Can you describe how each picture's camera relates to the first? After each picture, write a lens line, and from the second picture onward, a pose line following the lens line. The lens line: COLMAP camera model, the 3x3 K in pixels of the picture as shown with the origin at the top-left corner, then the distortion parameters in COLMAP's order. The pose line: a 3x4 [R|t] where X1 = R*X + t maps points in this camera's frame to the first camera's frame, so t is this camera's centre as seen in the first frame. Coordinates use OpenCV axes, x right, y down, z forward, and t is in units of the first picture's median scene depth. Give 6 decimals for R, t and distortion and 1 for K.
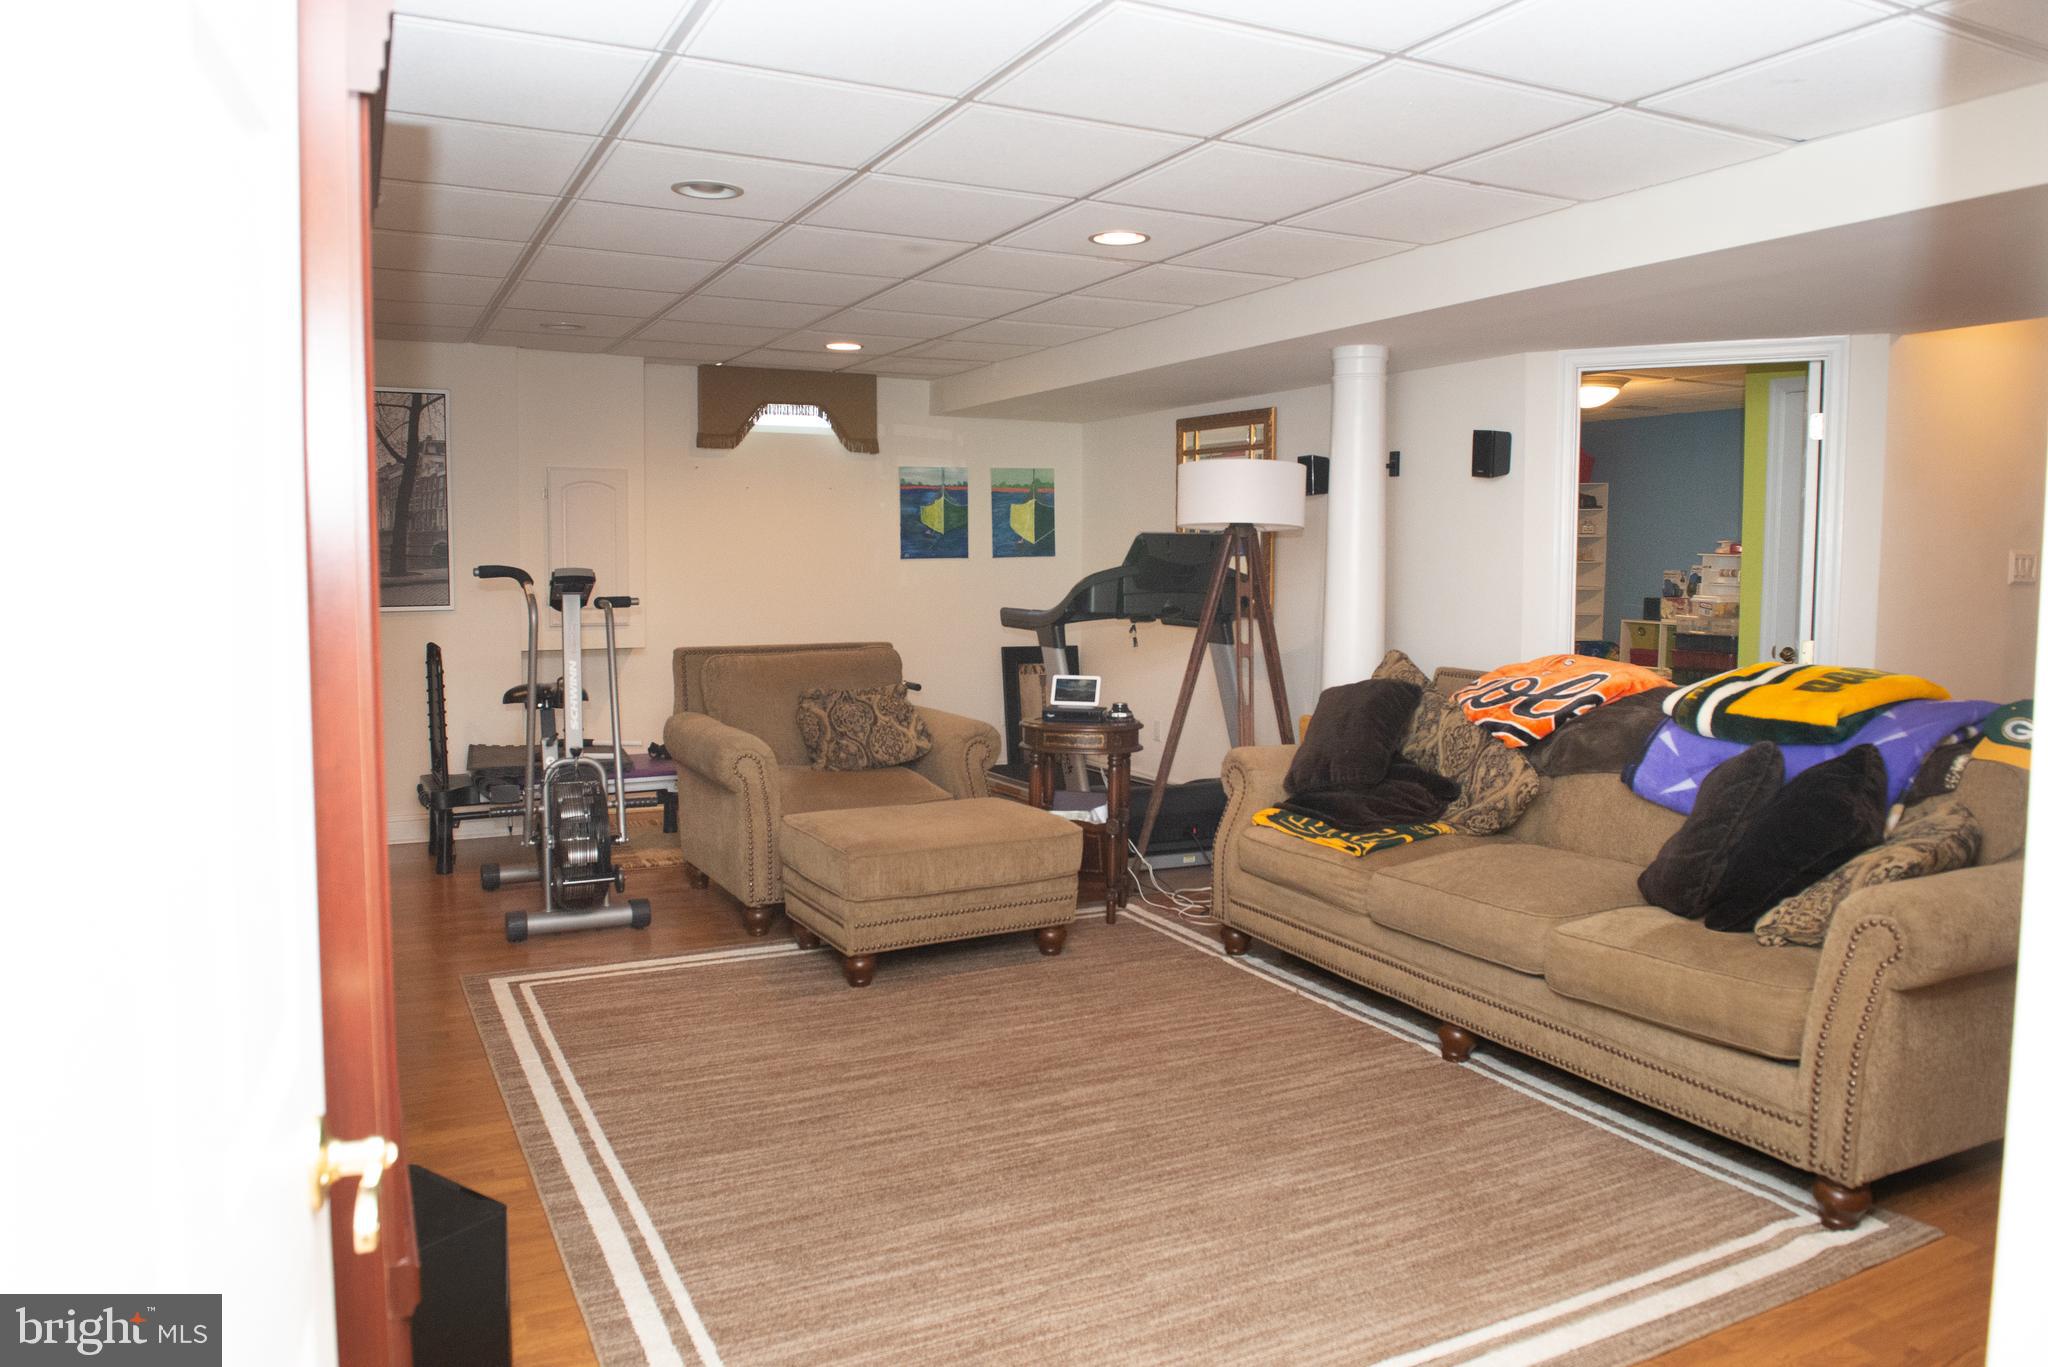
lens RADIAL K [[1407.6, 0, 1018.8], [0, 1407.6, 652.3], [0, 0, 1]] dist [-0.042640, -0.007767]
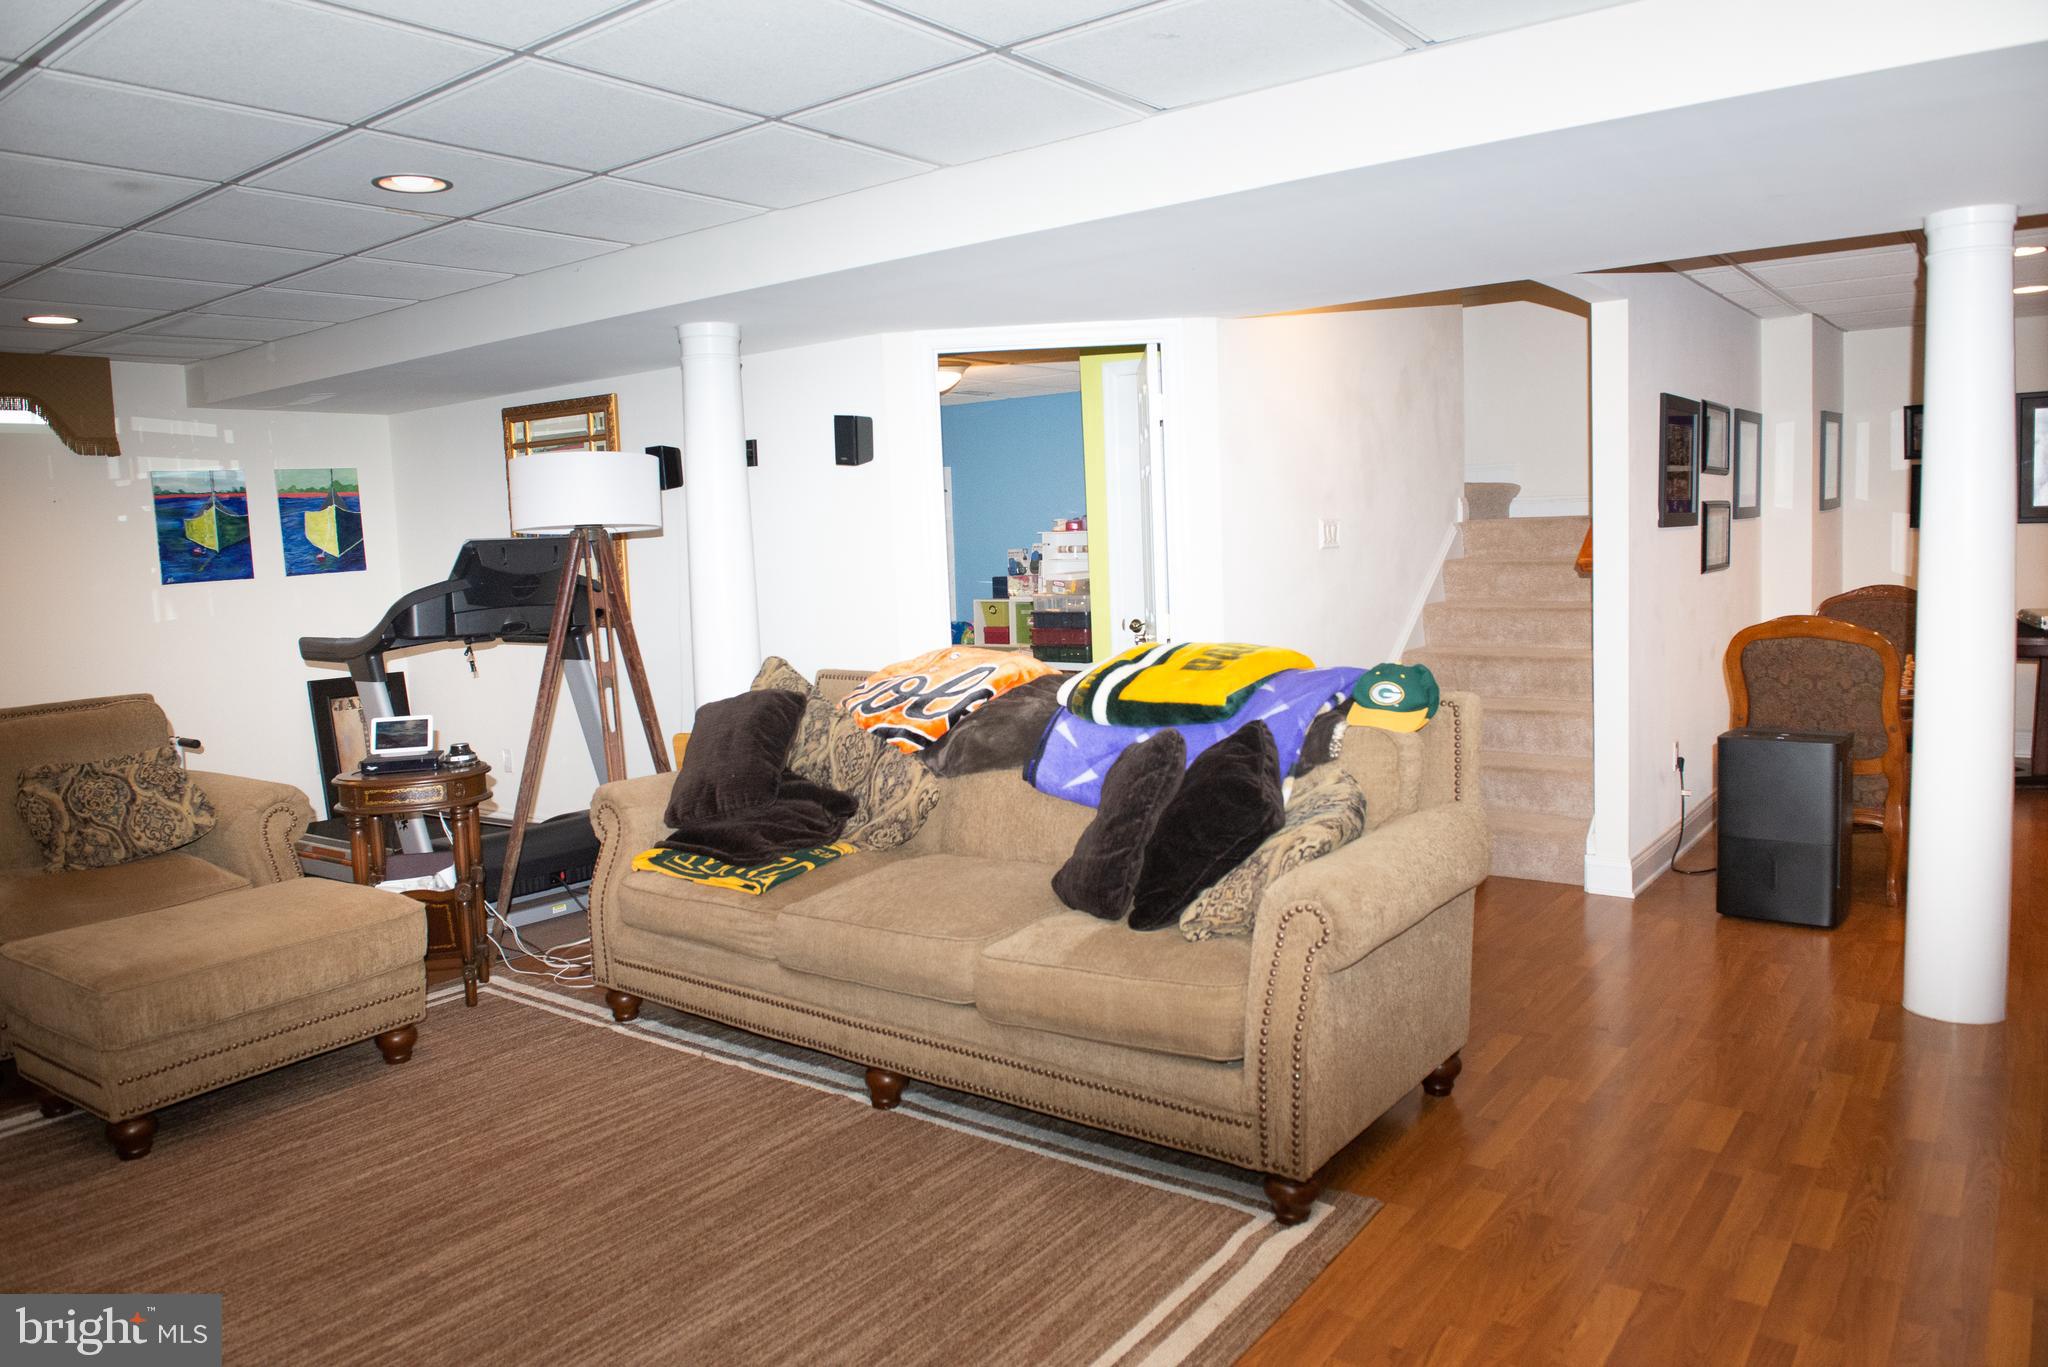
lens RADIAL K [[1407.6, 0, 1018.8], [0, 1407.6, 652.3], [0, 0, 1]] dist [-0.042640, -0.007767]
pose [[0.895799, -0.079697, 0.437256, 0.012254], [0.076892, 0.996747, 0.024147, -0.015780], [-0.437758, 0.011990, 0.899013, 0.118864]]
